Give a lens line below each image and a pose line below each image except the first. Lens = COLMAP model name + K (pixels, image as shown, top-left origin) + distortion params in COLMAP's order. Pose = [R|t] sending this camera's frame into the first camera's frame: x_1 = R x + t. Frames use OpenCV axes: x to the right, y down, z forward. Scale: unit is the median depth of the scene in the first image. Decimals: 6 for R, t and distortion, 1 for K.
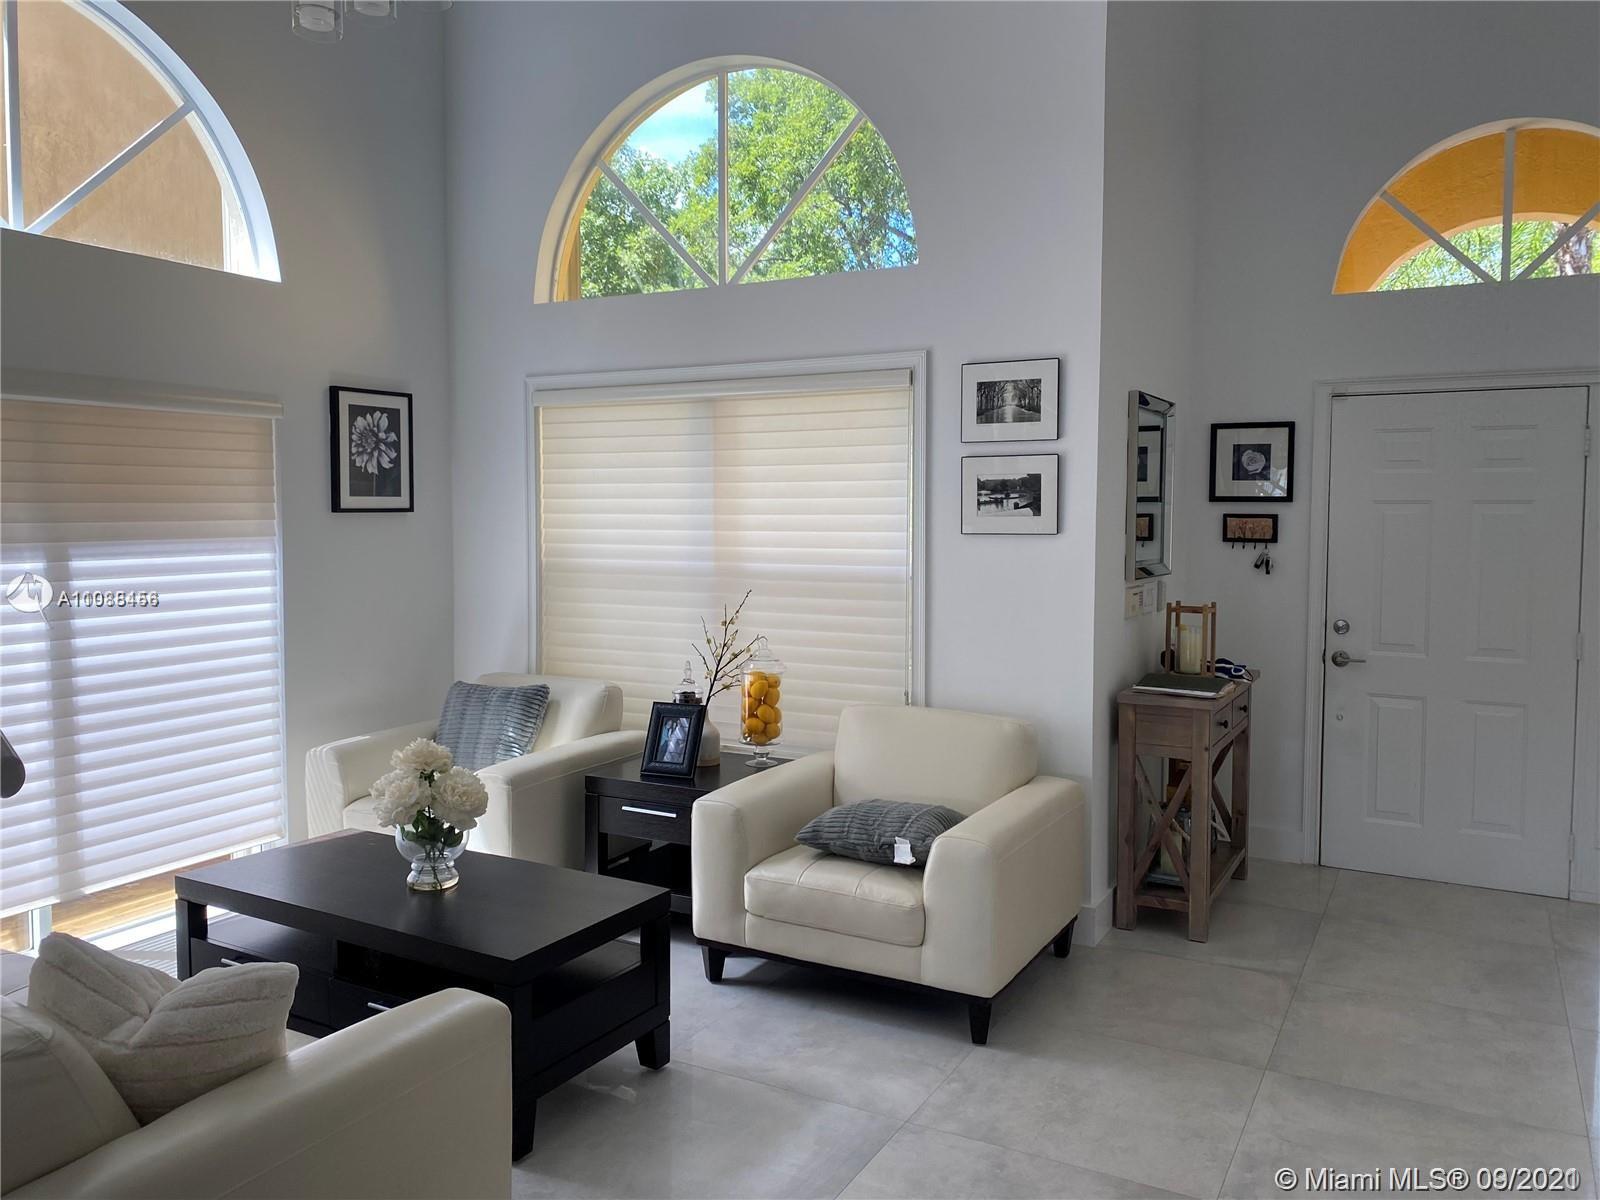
lens RADIAL K [[1208.9, 0, 789.3], [0, 1208.9, 579.6], [0, 0, 1]] dist [0.046088, -0.052229]
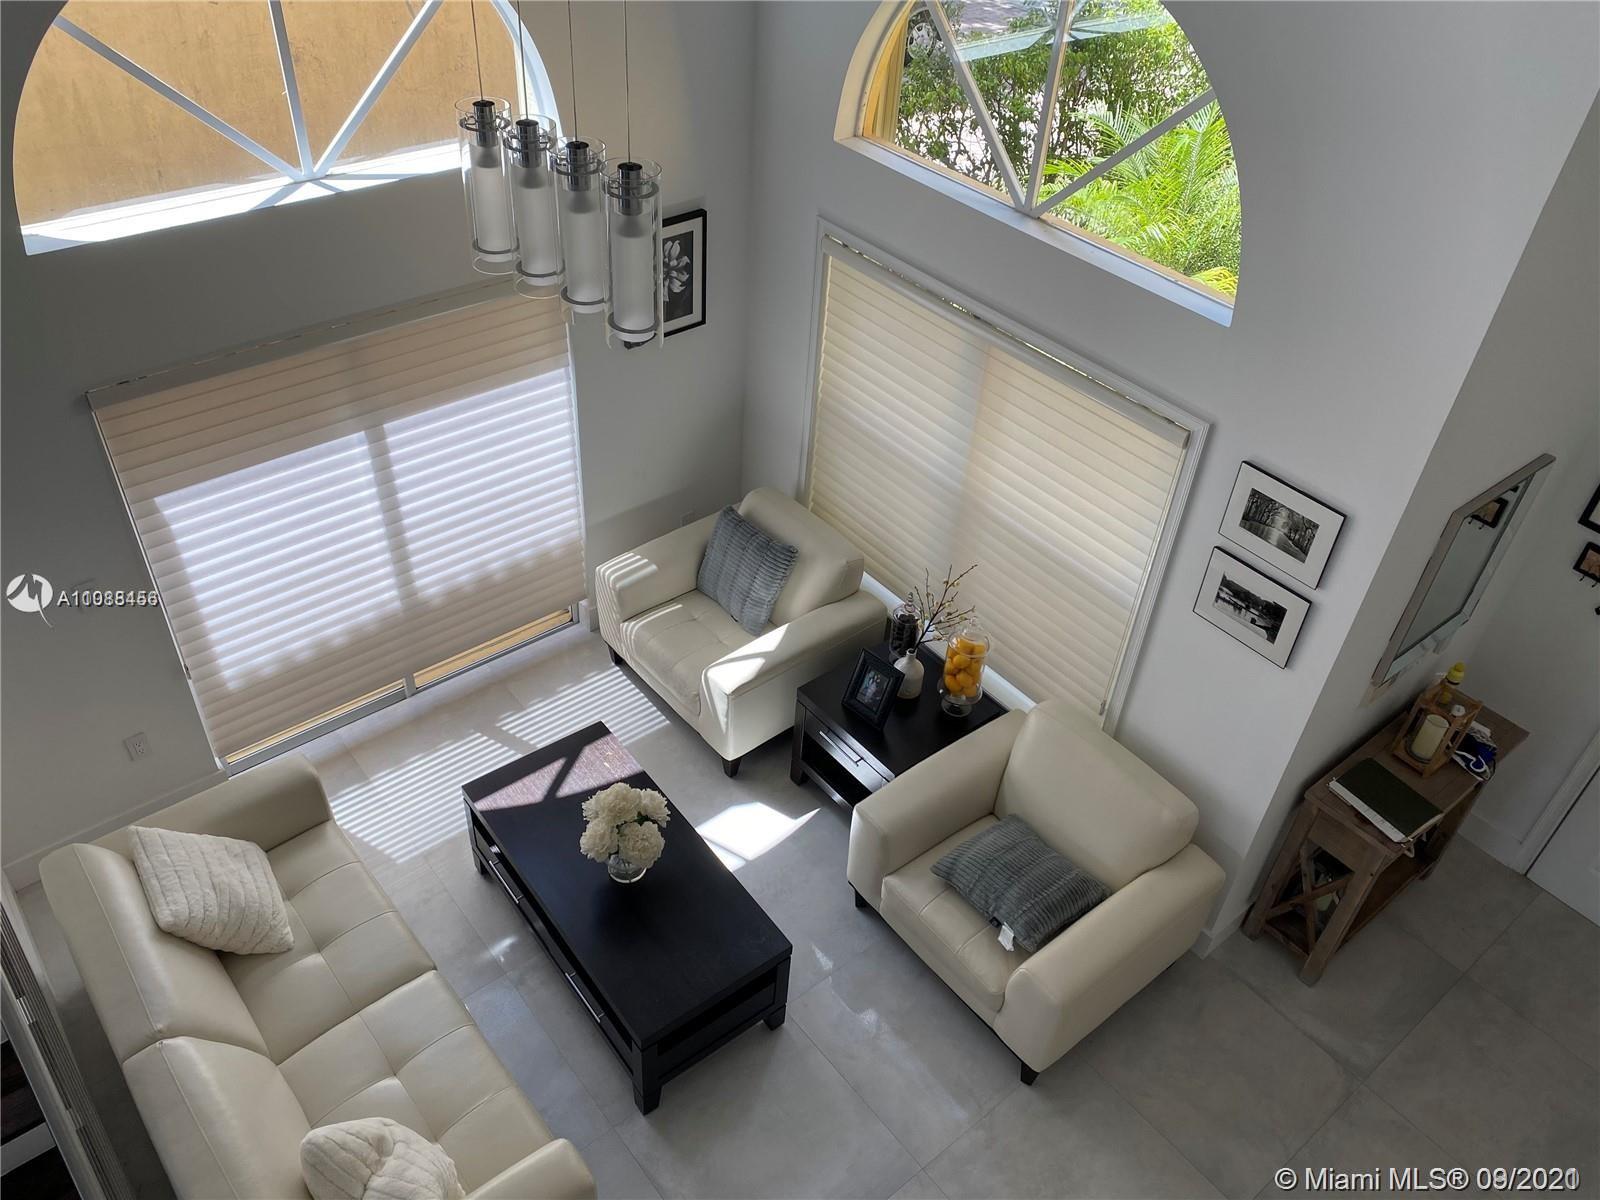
lens RADIAL K [[1208.9, 0, 785.7], [0, 1208.9, 573.5], [0, 0, 1]] dist [0.046088, -0.052229]
pose [[0.926827, 0.270570, -0.260351, 0.087950], [-0.072626, 0.809451, 0.582679, -0.587373], [0.368397, -0.521135, 0.769872, 0.177201]]
